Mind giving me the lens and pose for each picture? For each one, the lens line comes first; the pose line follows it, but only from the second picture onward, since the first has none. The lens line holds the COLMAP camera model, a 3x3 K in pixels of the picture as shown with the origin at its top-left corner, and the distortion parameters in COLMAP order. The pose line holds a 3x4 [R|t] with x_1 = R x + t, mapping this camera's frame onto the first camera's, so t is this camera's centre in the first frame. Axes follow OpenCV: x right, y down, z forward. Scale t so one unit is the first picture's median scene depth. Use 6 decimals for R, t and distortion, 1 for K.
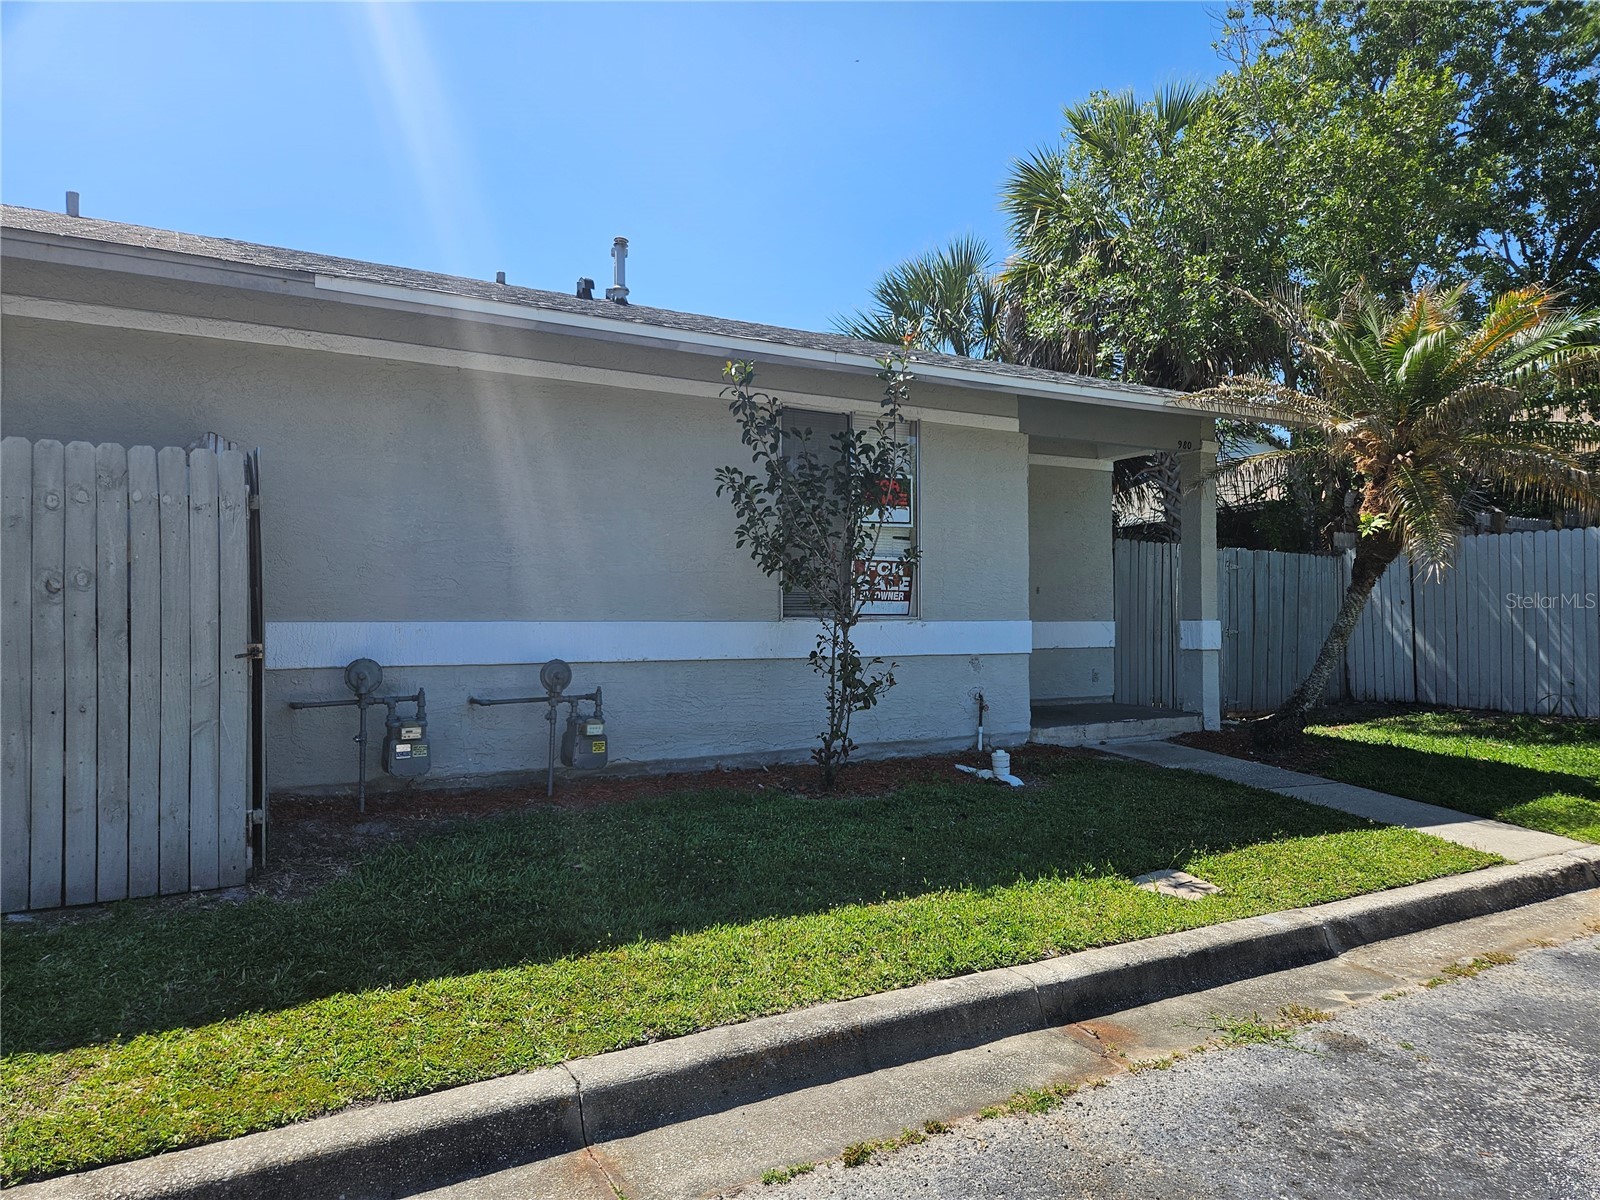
lens RADIAL K [[1070.0, 0, 796.8], [0, 1070.0, 599.3], [0, 0, 1]] dist [0.062819, -0.051484]
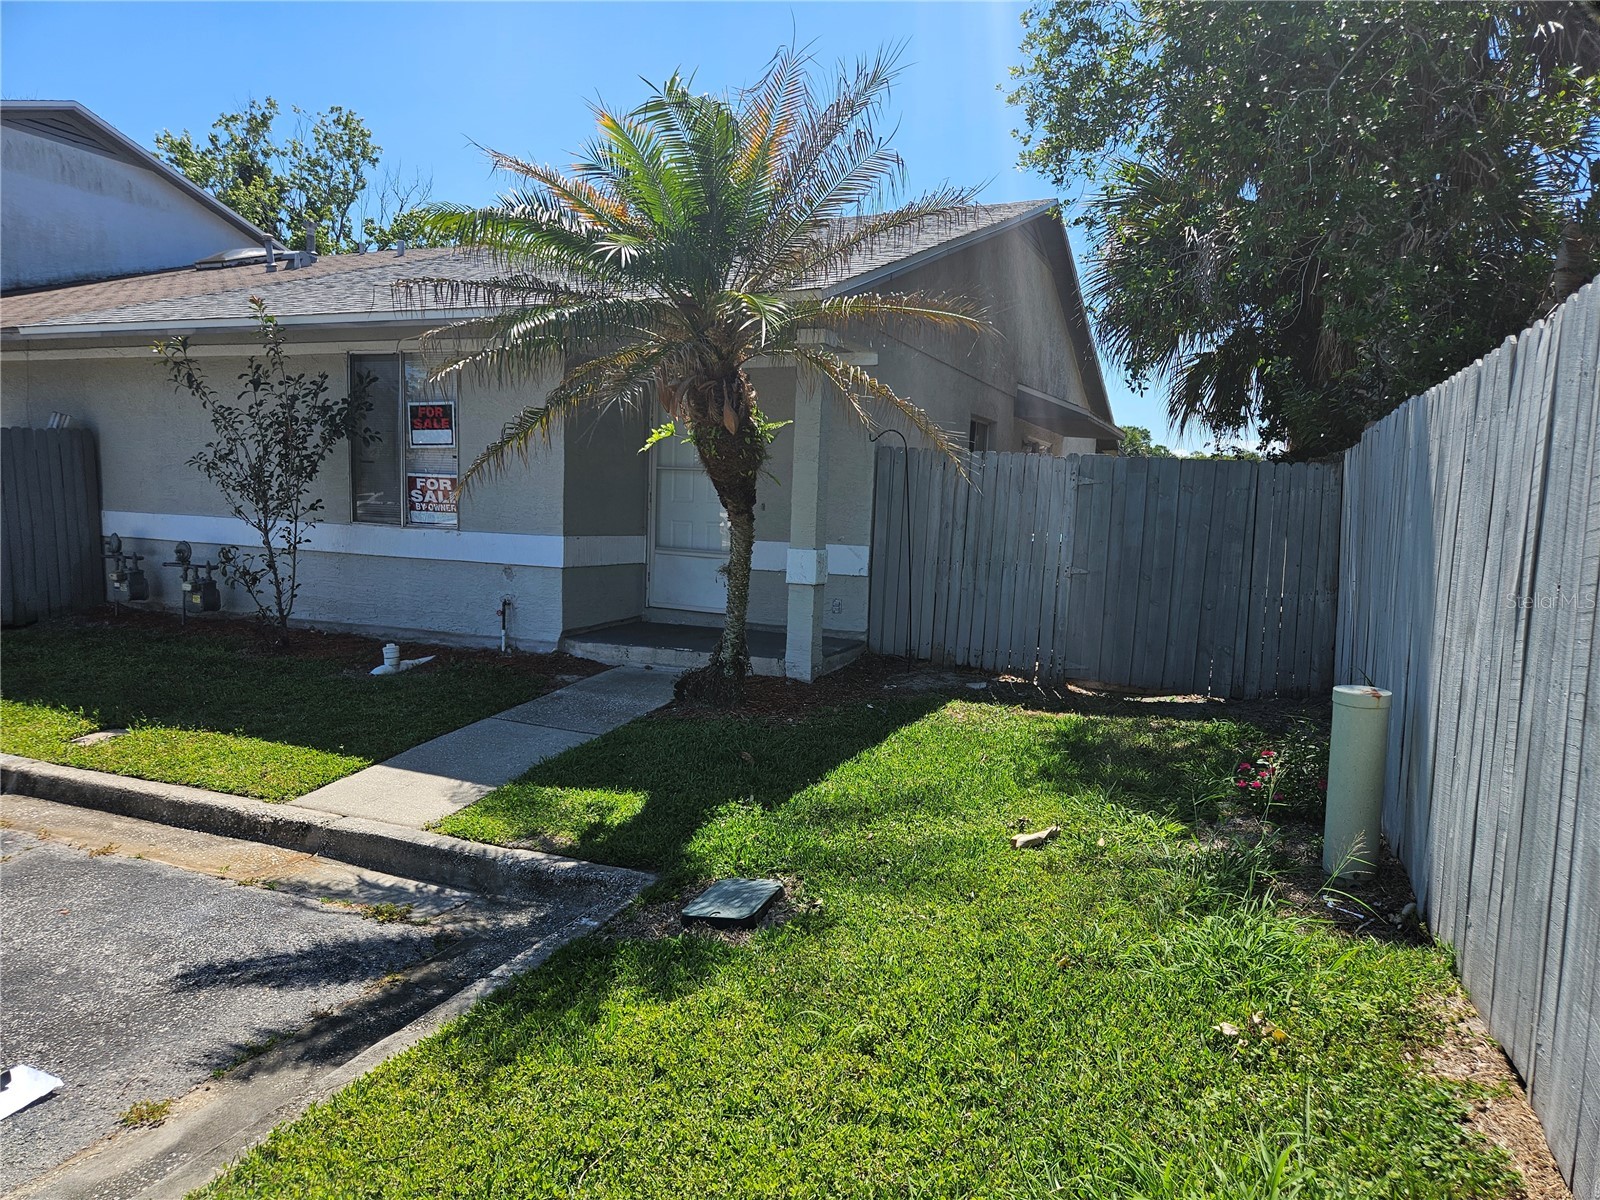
lens RADIAL K [[1070.0, 0, 797.0], [0, 1070.0, 606.0], [0, 0, 1]] dist [0.062819, -0.051484]
pose [[0.604182, 0.102072, -0.790282, 1.243531], [-0.019342, 0.993348, 0.113513, -0.037021], [0.796611, -0.053296, 0.602138, 0.589592]]
